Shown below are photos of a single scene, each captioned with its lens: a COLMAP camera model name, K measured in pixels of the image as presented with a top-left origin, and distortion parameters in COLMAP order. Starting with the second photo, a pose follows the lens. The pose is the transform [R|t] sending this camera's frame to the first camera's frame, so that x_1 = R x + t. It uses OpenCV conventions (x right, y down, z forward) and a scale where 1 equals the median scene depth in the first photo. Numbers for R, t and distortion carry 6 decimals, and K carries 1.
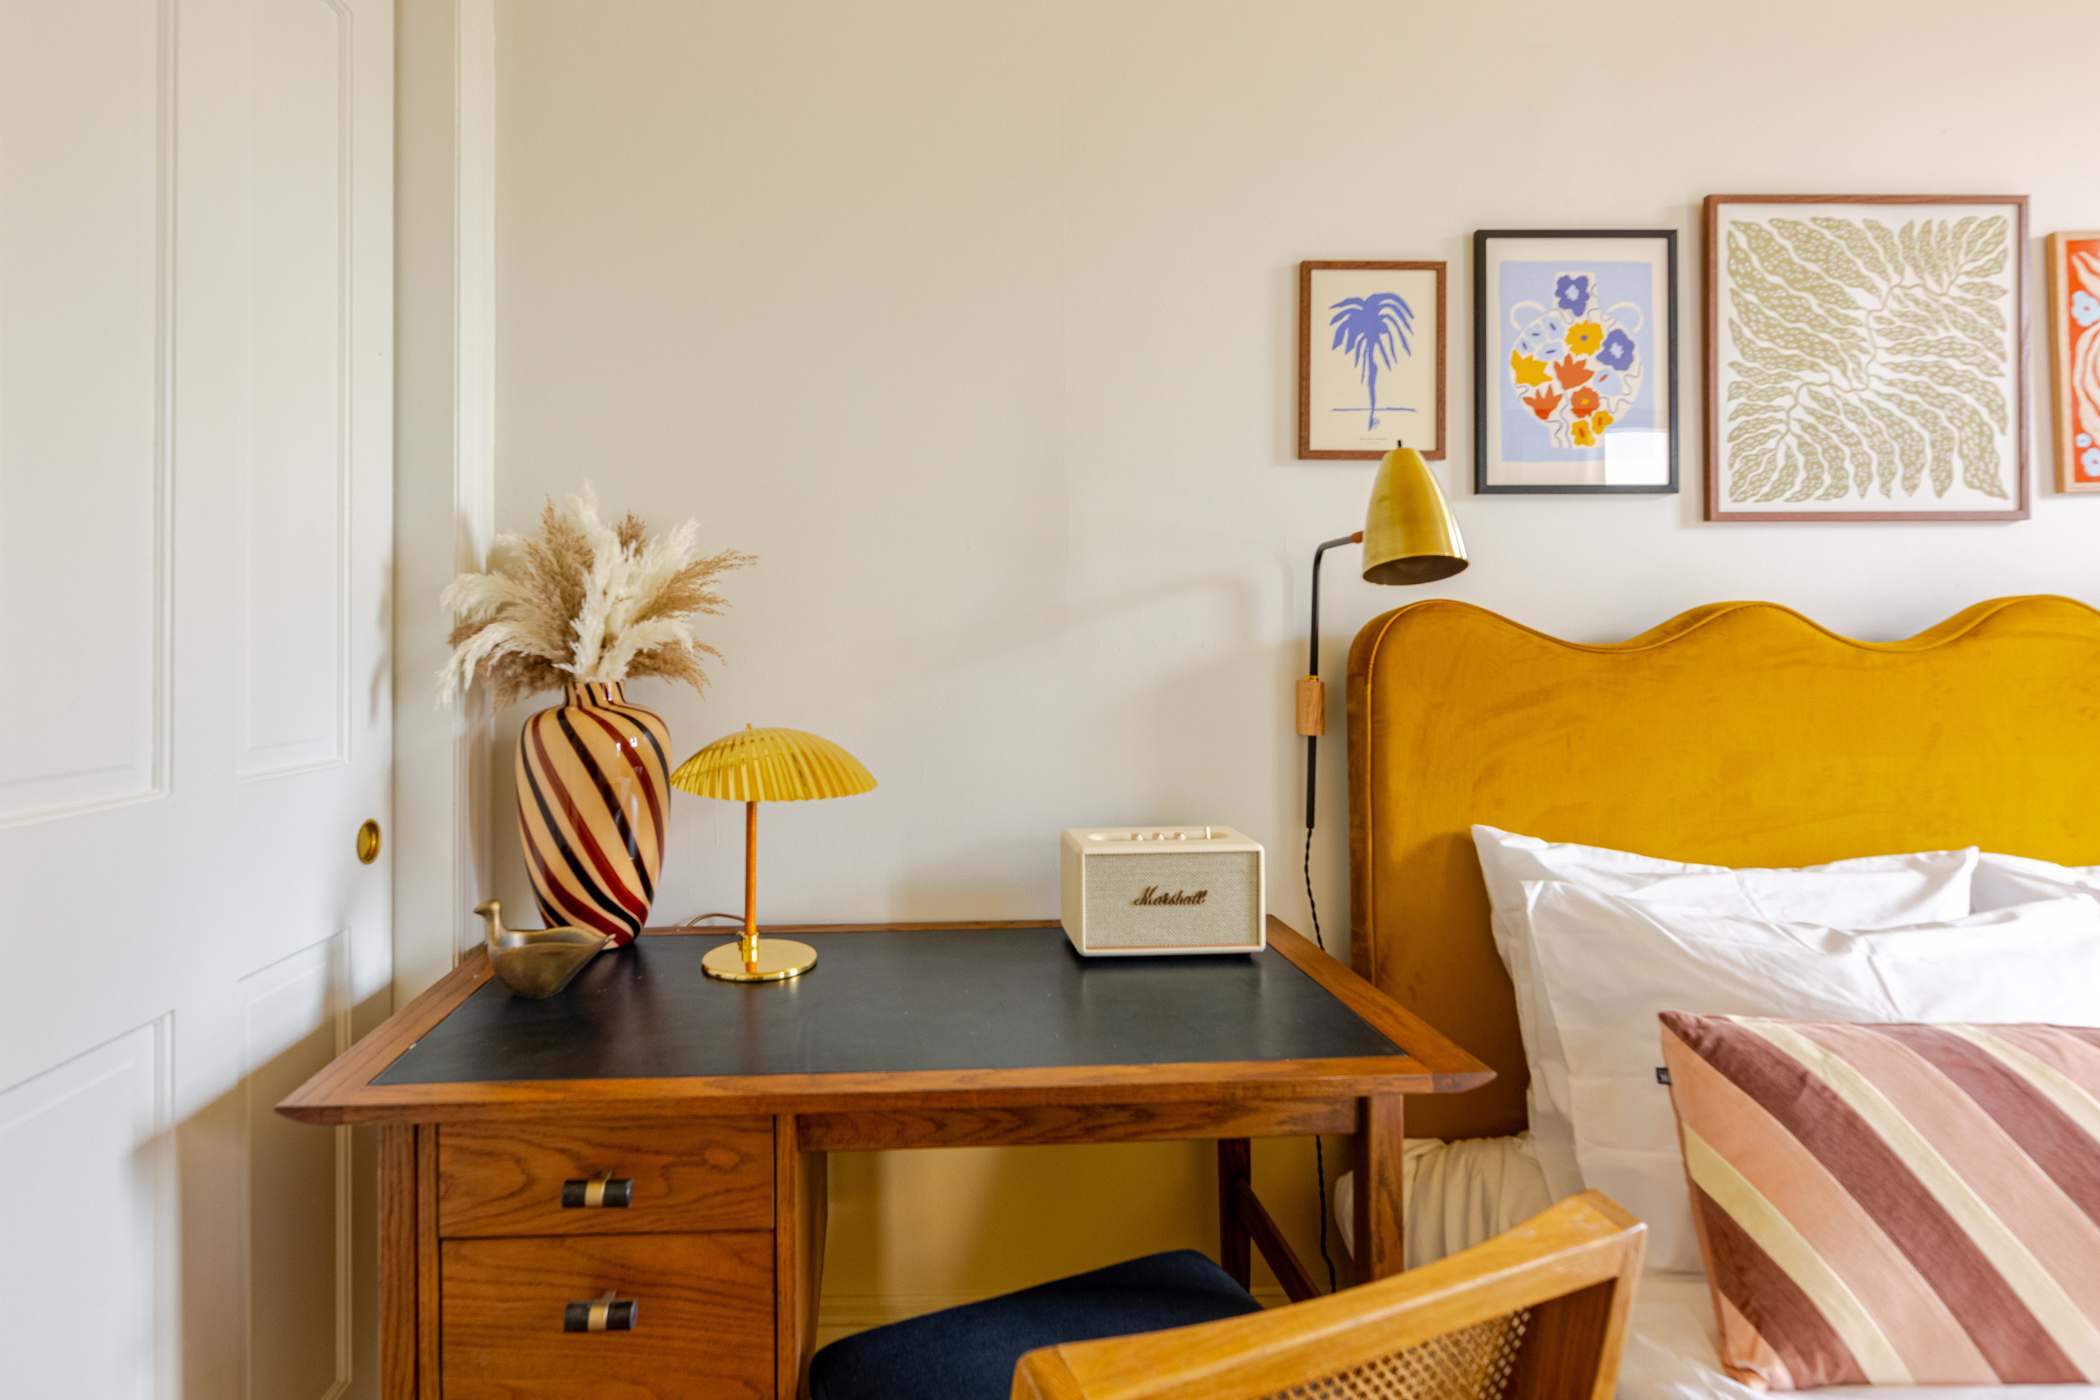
lens RADIAL K [[991.8, 0, 1050.6], [0, 991.8, 642.9], [0, 0, 1]] dist [-0.004901, -0.000038]
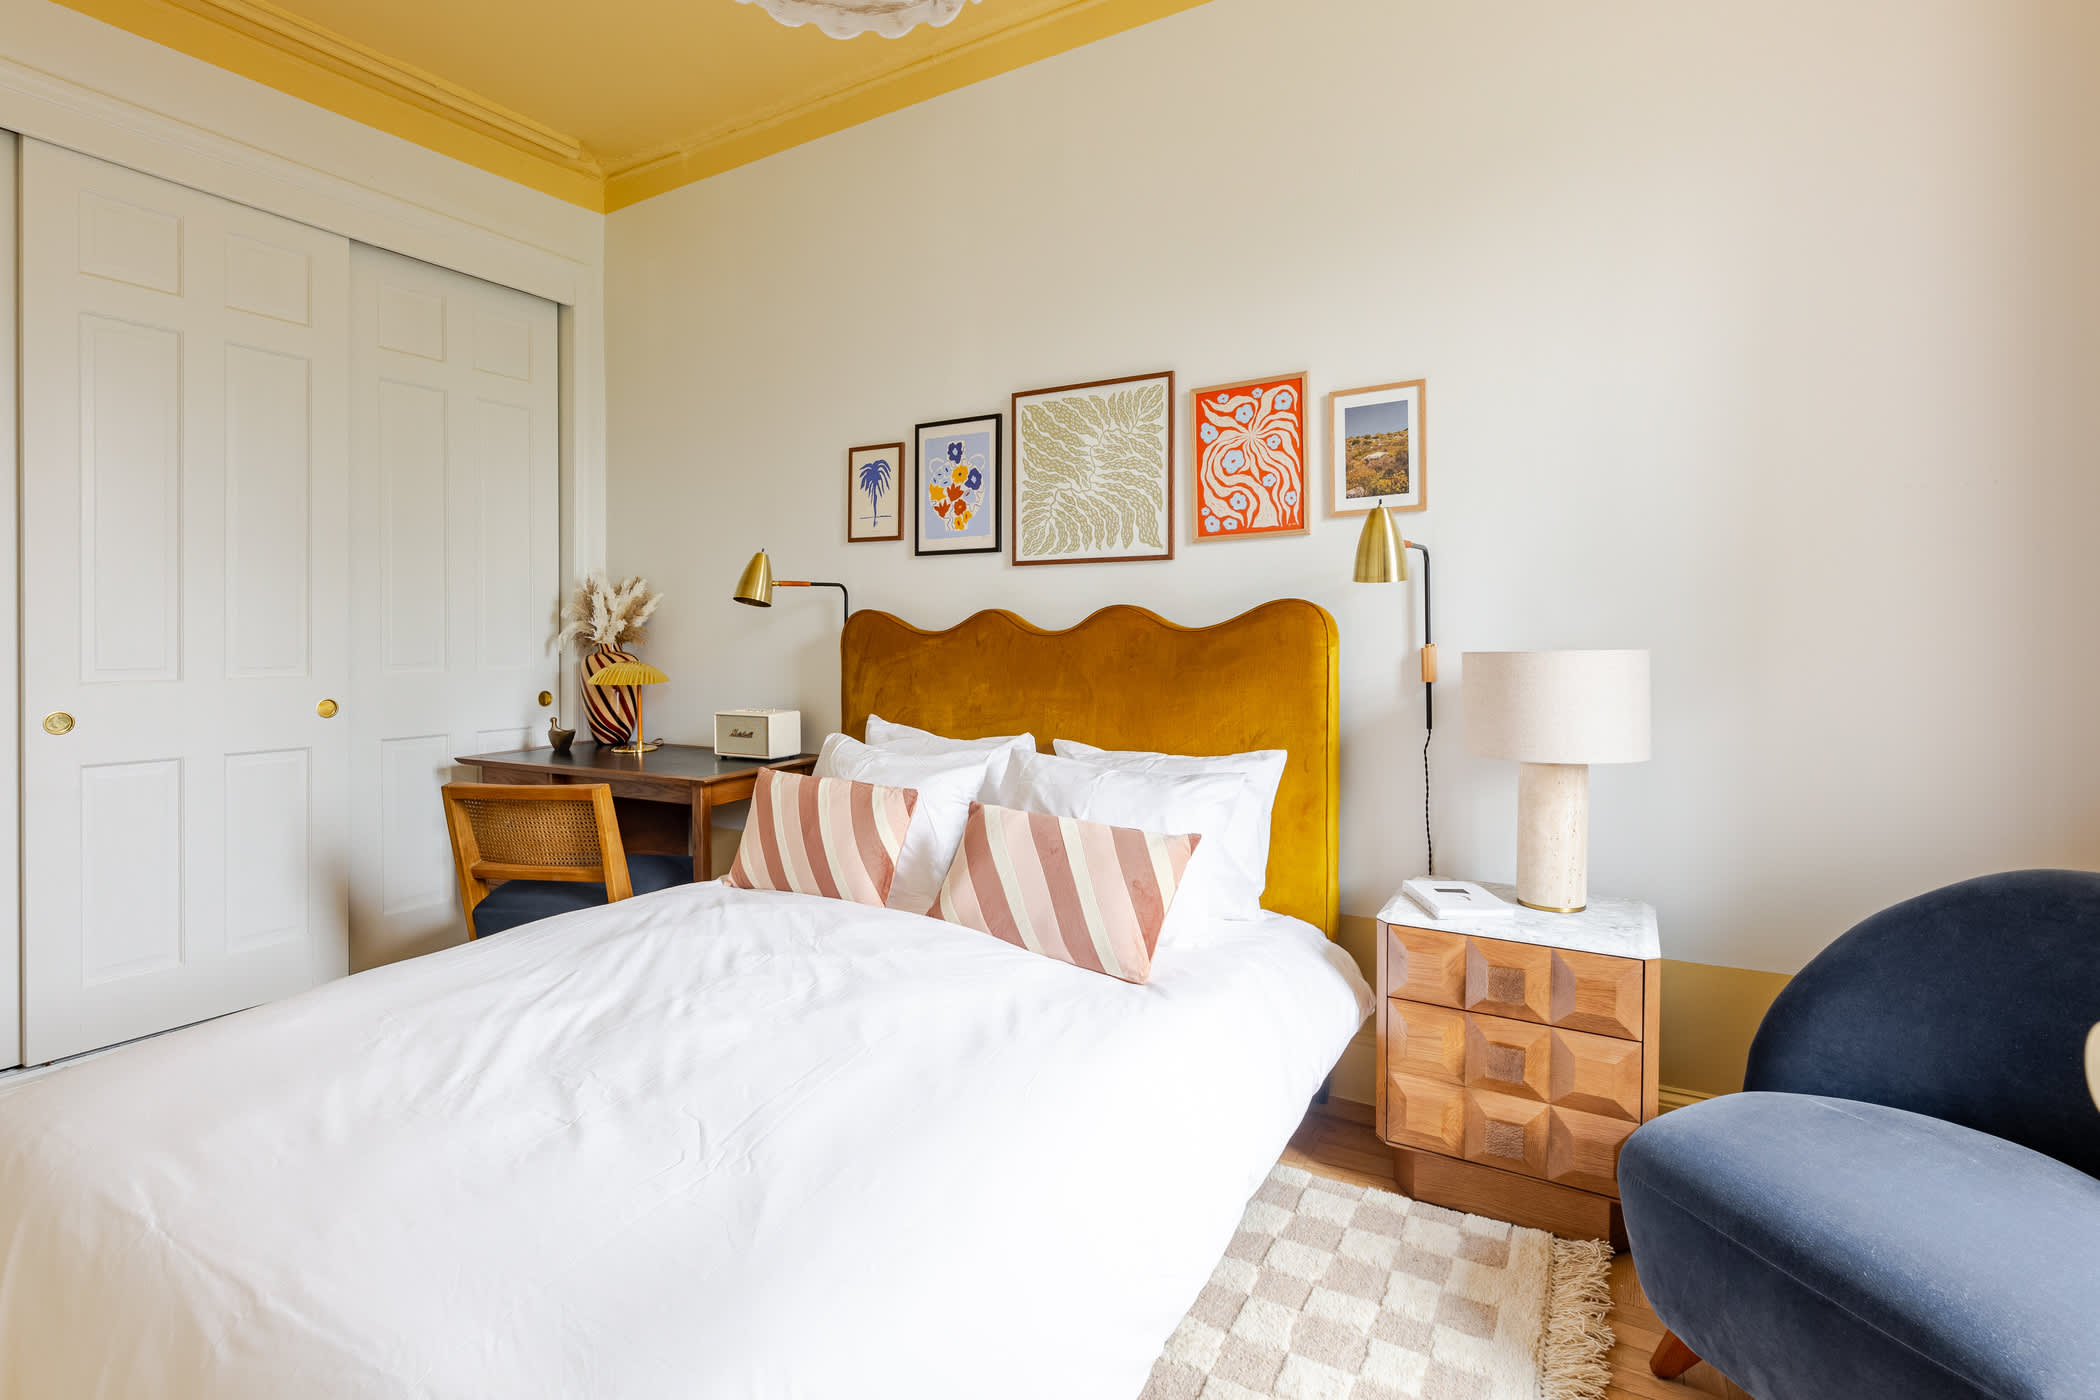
lens RADIAL K [[967.6, 0, 1109.4], [0, 967.6, 634.7], [0, 0, 1]] dist [-0.000191, -0.000068]
pose [[0.876491, 0.007155, -0.481365, 1.722338], [-0.002798, 0.999948, 0.009769, -0.010232], [0.481410, -0.007215, 0.876466, -0.537998]]
